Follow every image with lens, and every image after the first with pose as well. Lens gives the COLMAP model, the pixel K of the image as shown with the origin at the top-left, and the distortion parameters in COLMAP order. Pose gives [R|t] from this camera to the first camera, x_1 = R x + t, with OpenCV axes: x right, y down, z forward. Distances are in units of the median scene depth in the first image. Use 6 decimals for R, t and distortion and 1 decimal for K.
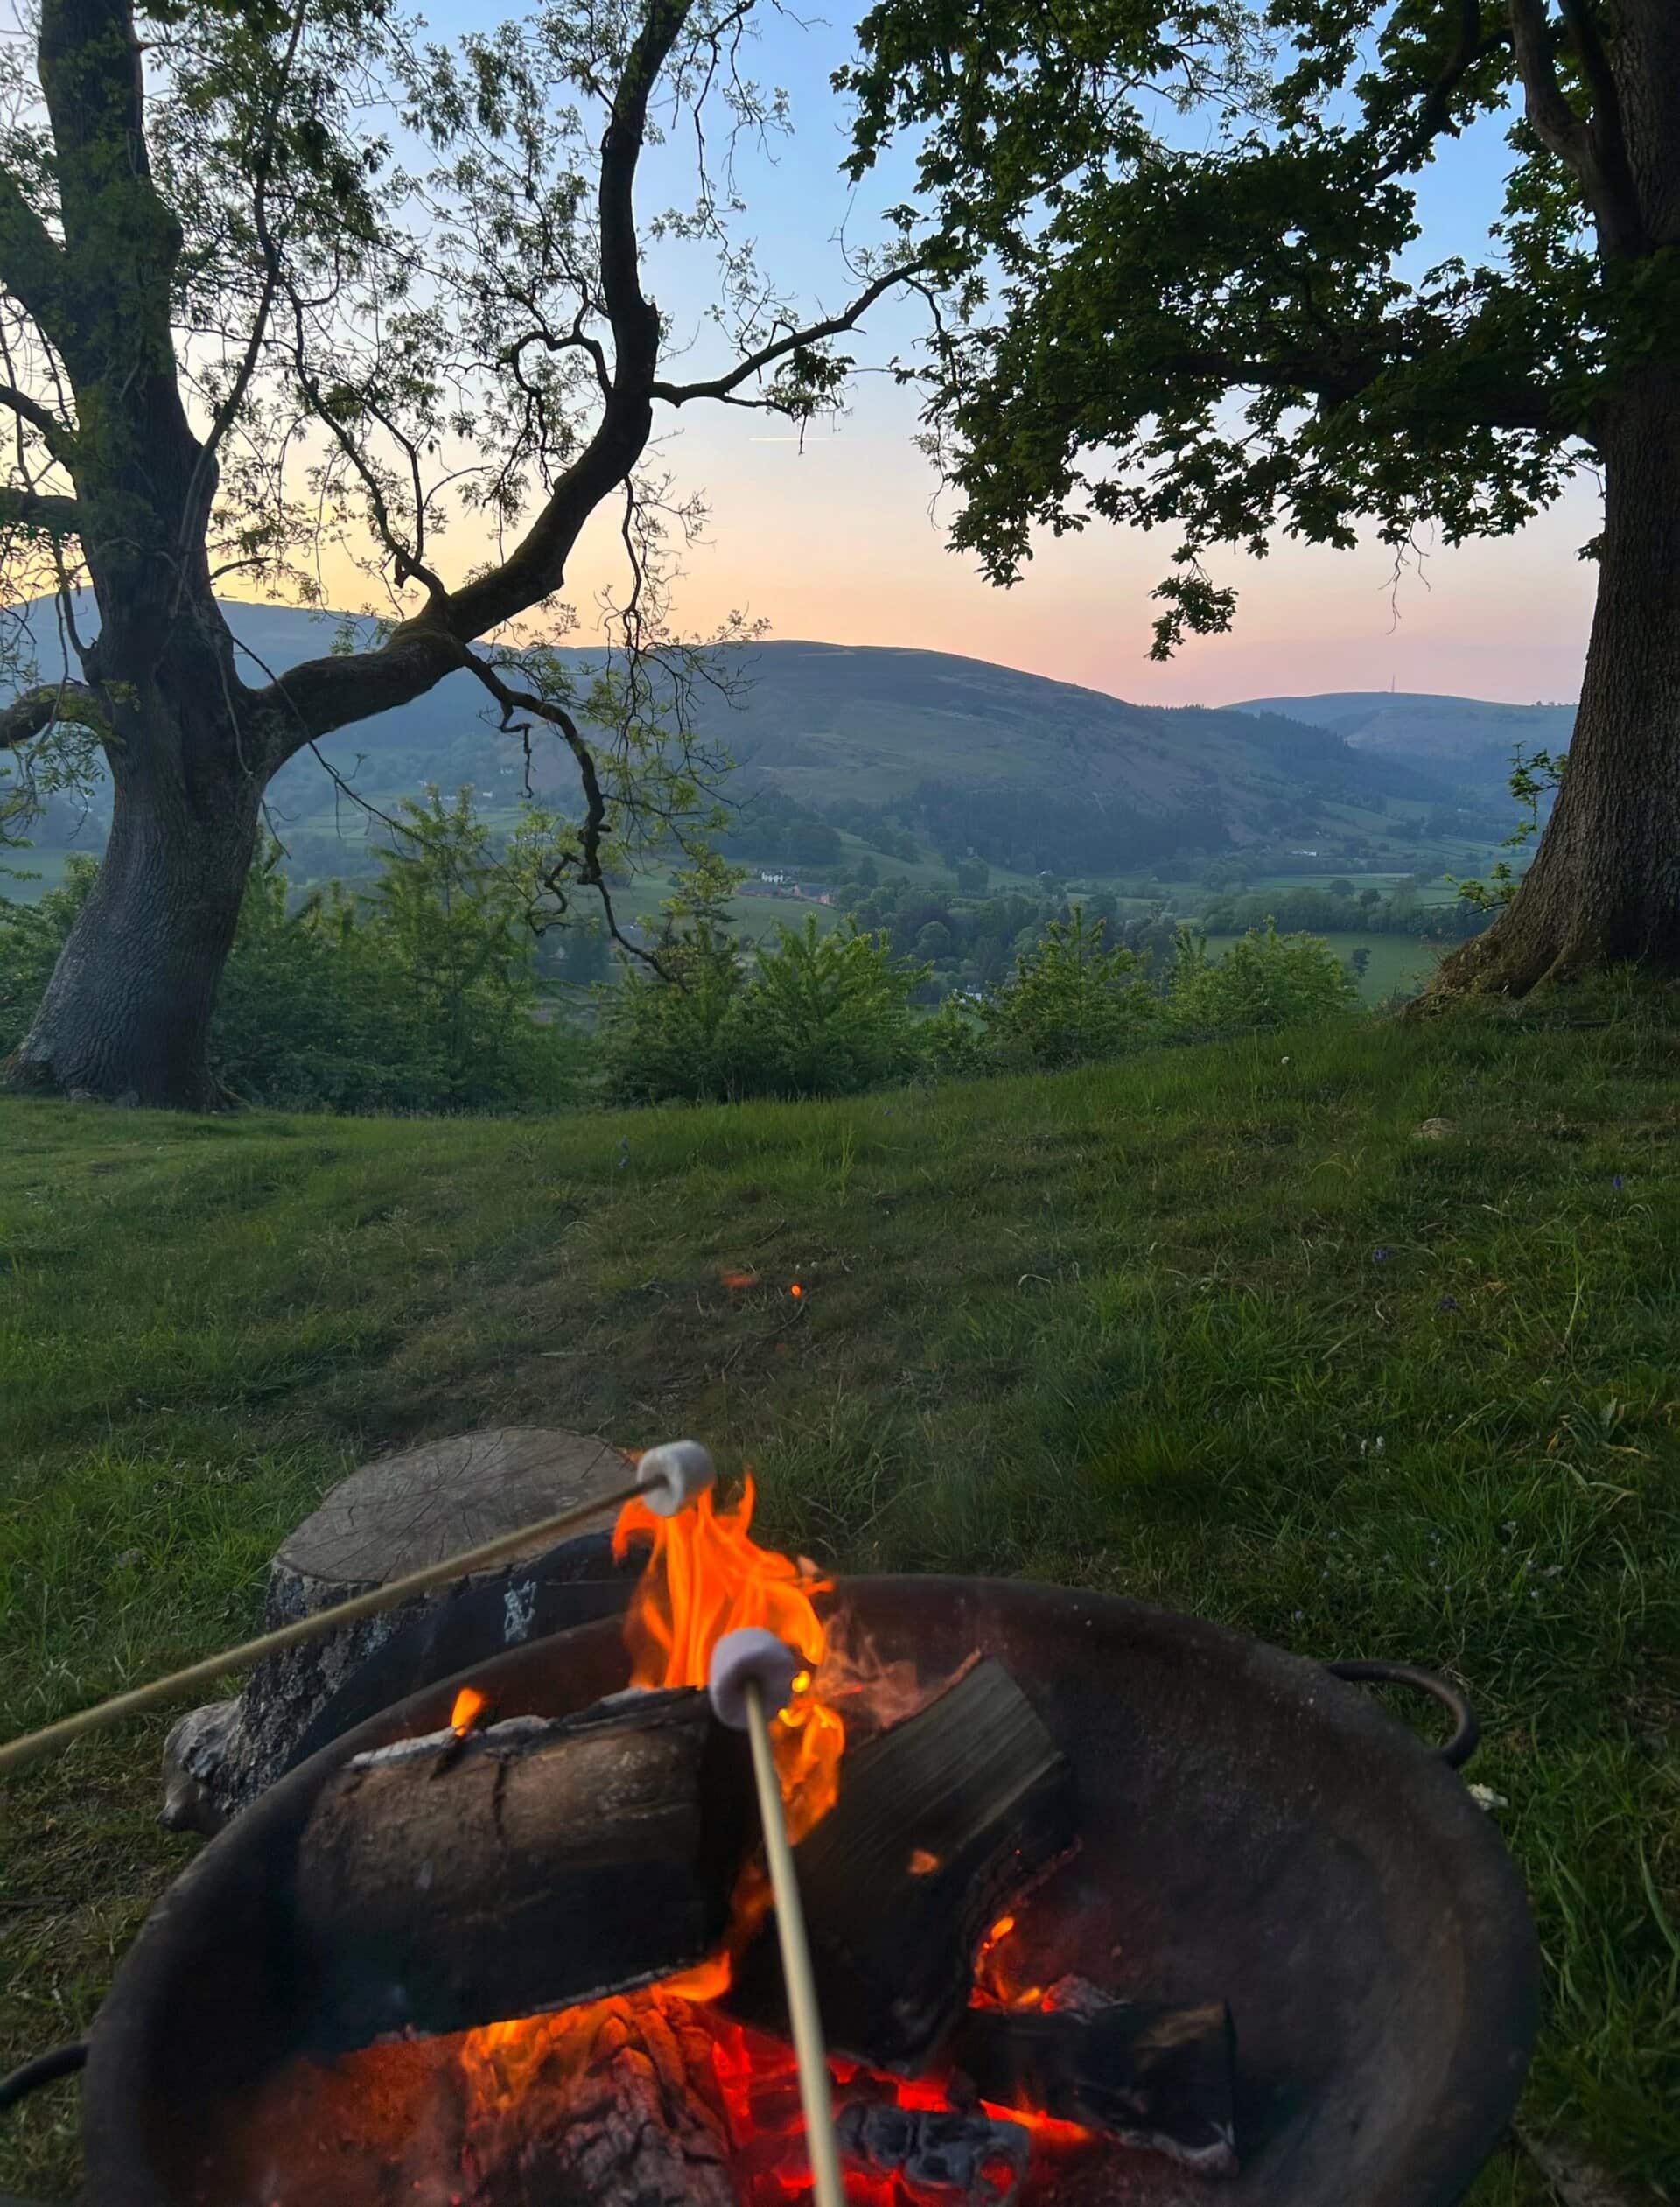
lens RADIAL K [[1697.5, 0, 837.7], [0, 1697.5, 1099.4], [0, 0, 1]] dist [-0.003875, 0.000617]
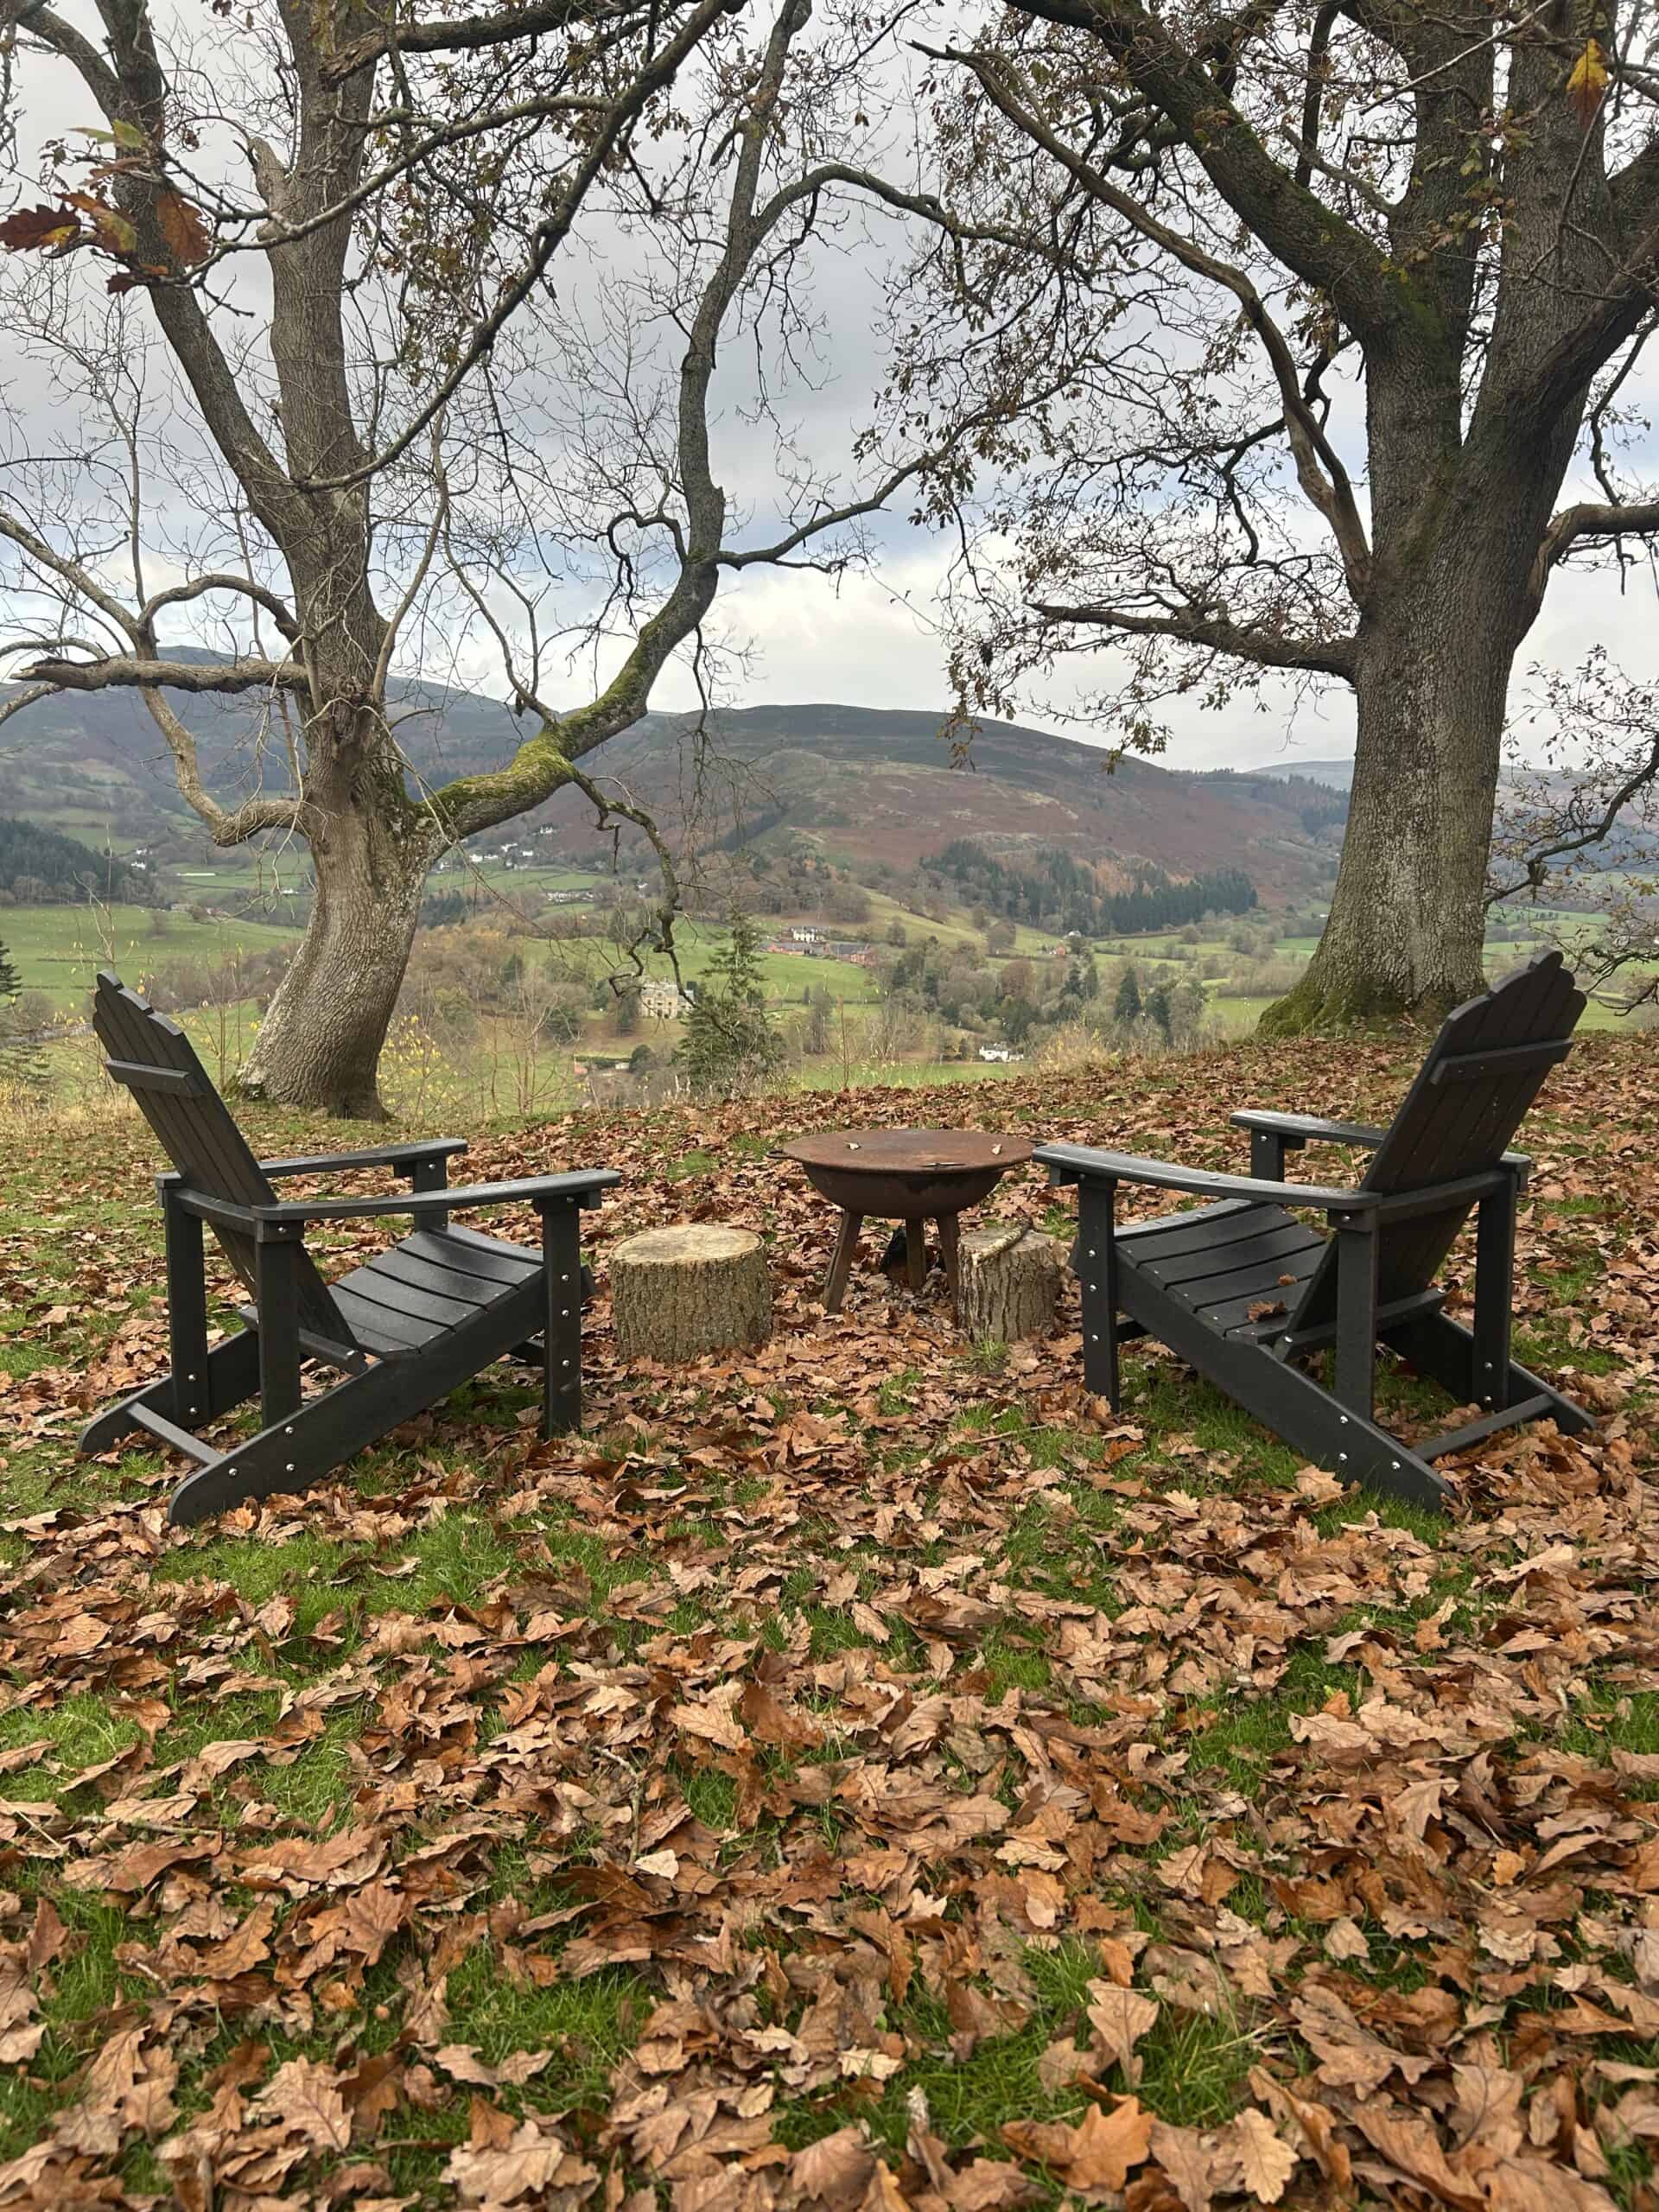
lens RADIAL K [[1684.5, 0, 830.5], [0, 1684.5, 1109.1], [0, 0, 1]] dist [0.003740, 0.000243]
pose [[0.999710, 0.011677, -0.021053, 0.003670], [-0.012252, 0.999550, -0.027386, 0.020901], [0.020724, 0.027636, 0.999403, -0.226788]]
